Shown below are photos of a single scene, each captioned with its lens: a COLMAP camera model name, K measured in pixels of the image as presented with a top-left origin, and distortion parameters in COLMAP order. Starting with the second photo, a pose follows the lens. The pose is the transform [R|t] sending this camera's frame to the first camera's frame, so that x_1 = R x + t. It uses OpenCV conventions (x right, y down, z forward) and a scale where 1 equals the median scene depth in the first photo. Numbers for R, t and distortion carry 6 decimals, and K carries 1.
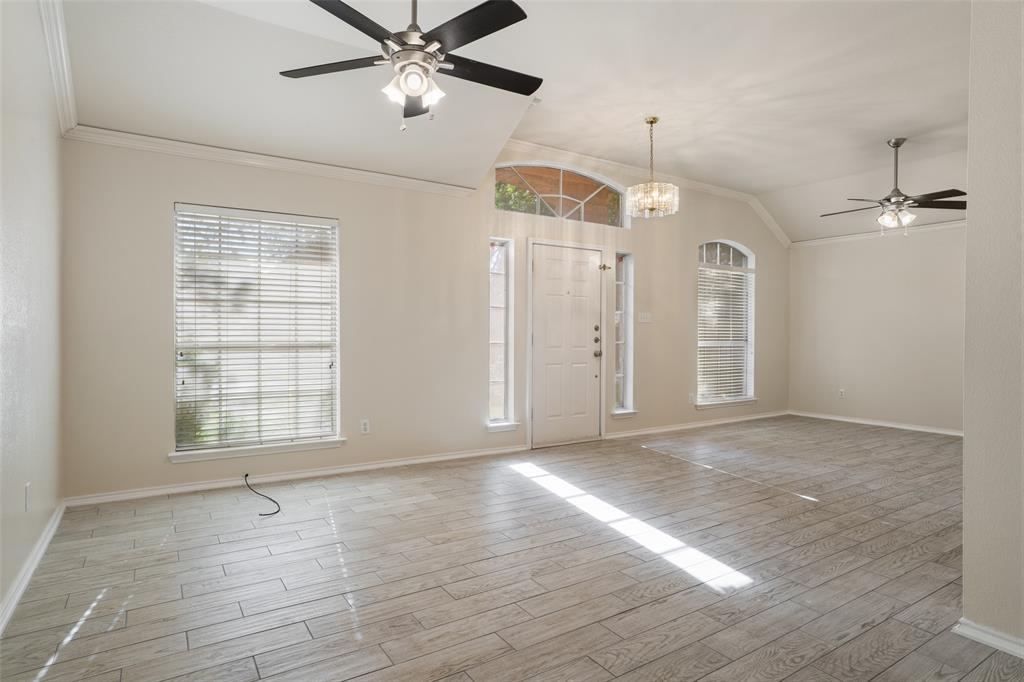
lens RADIAL K [[571.7, 0, 512.0], [0, 571.7, 341.0], [0, 0, 1]] dist [-0.050334, 0.000056]
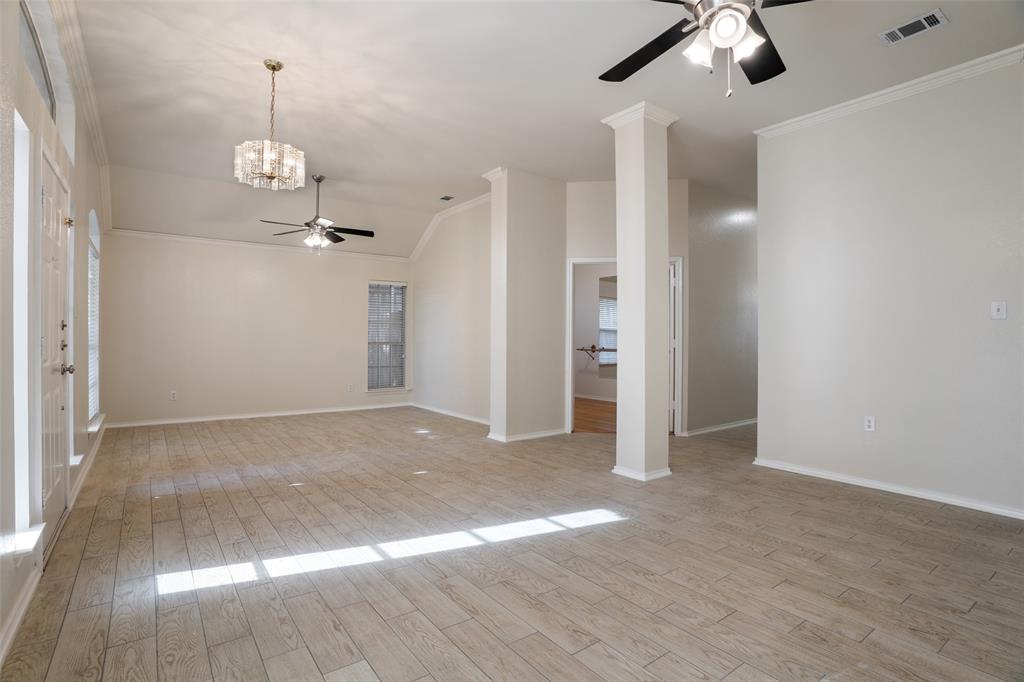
lens RADIAL K [[501.6, 0, 512.0], [0, 501.6, 341.0], [0, 0, 1]] dist [-0.036361, 0.001789]
pose [[-0.059822, -0.008782, 0.998170, -0.648093], [0.005870, 0.999941, 0.009149, -0.015313], [-0.998192, 0.006406, -0.059767, 1.005436]]
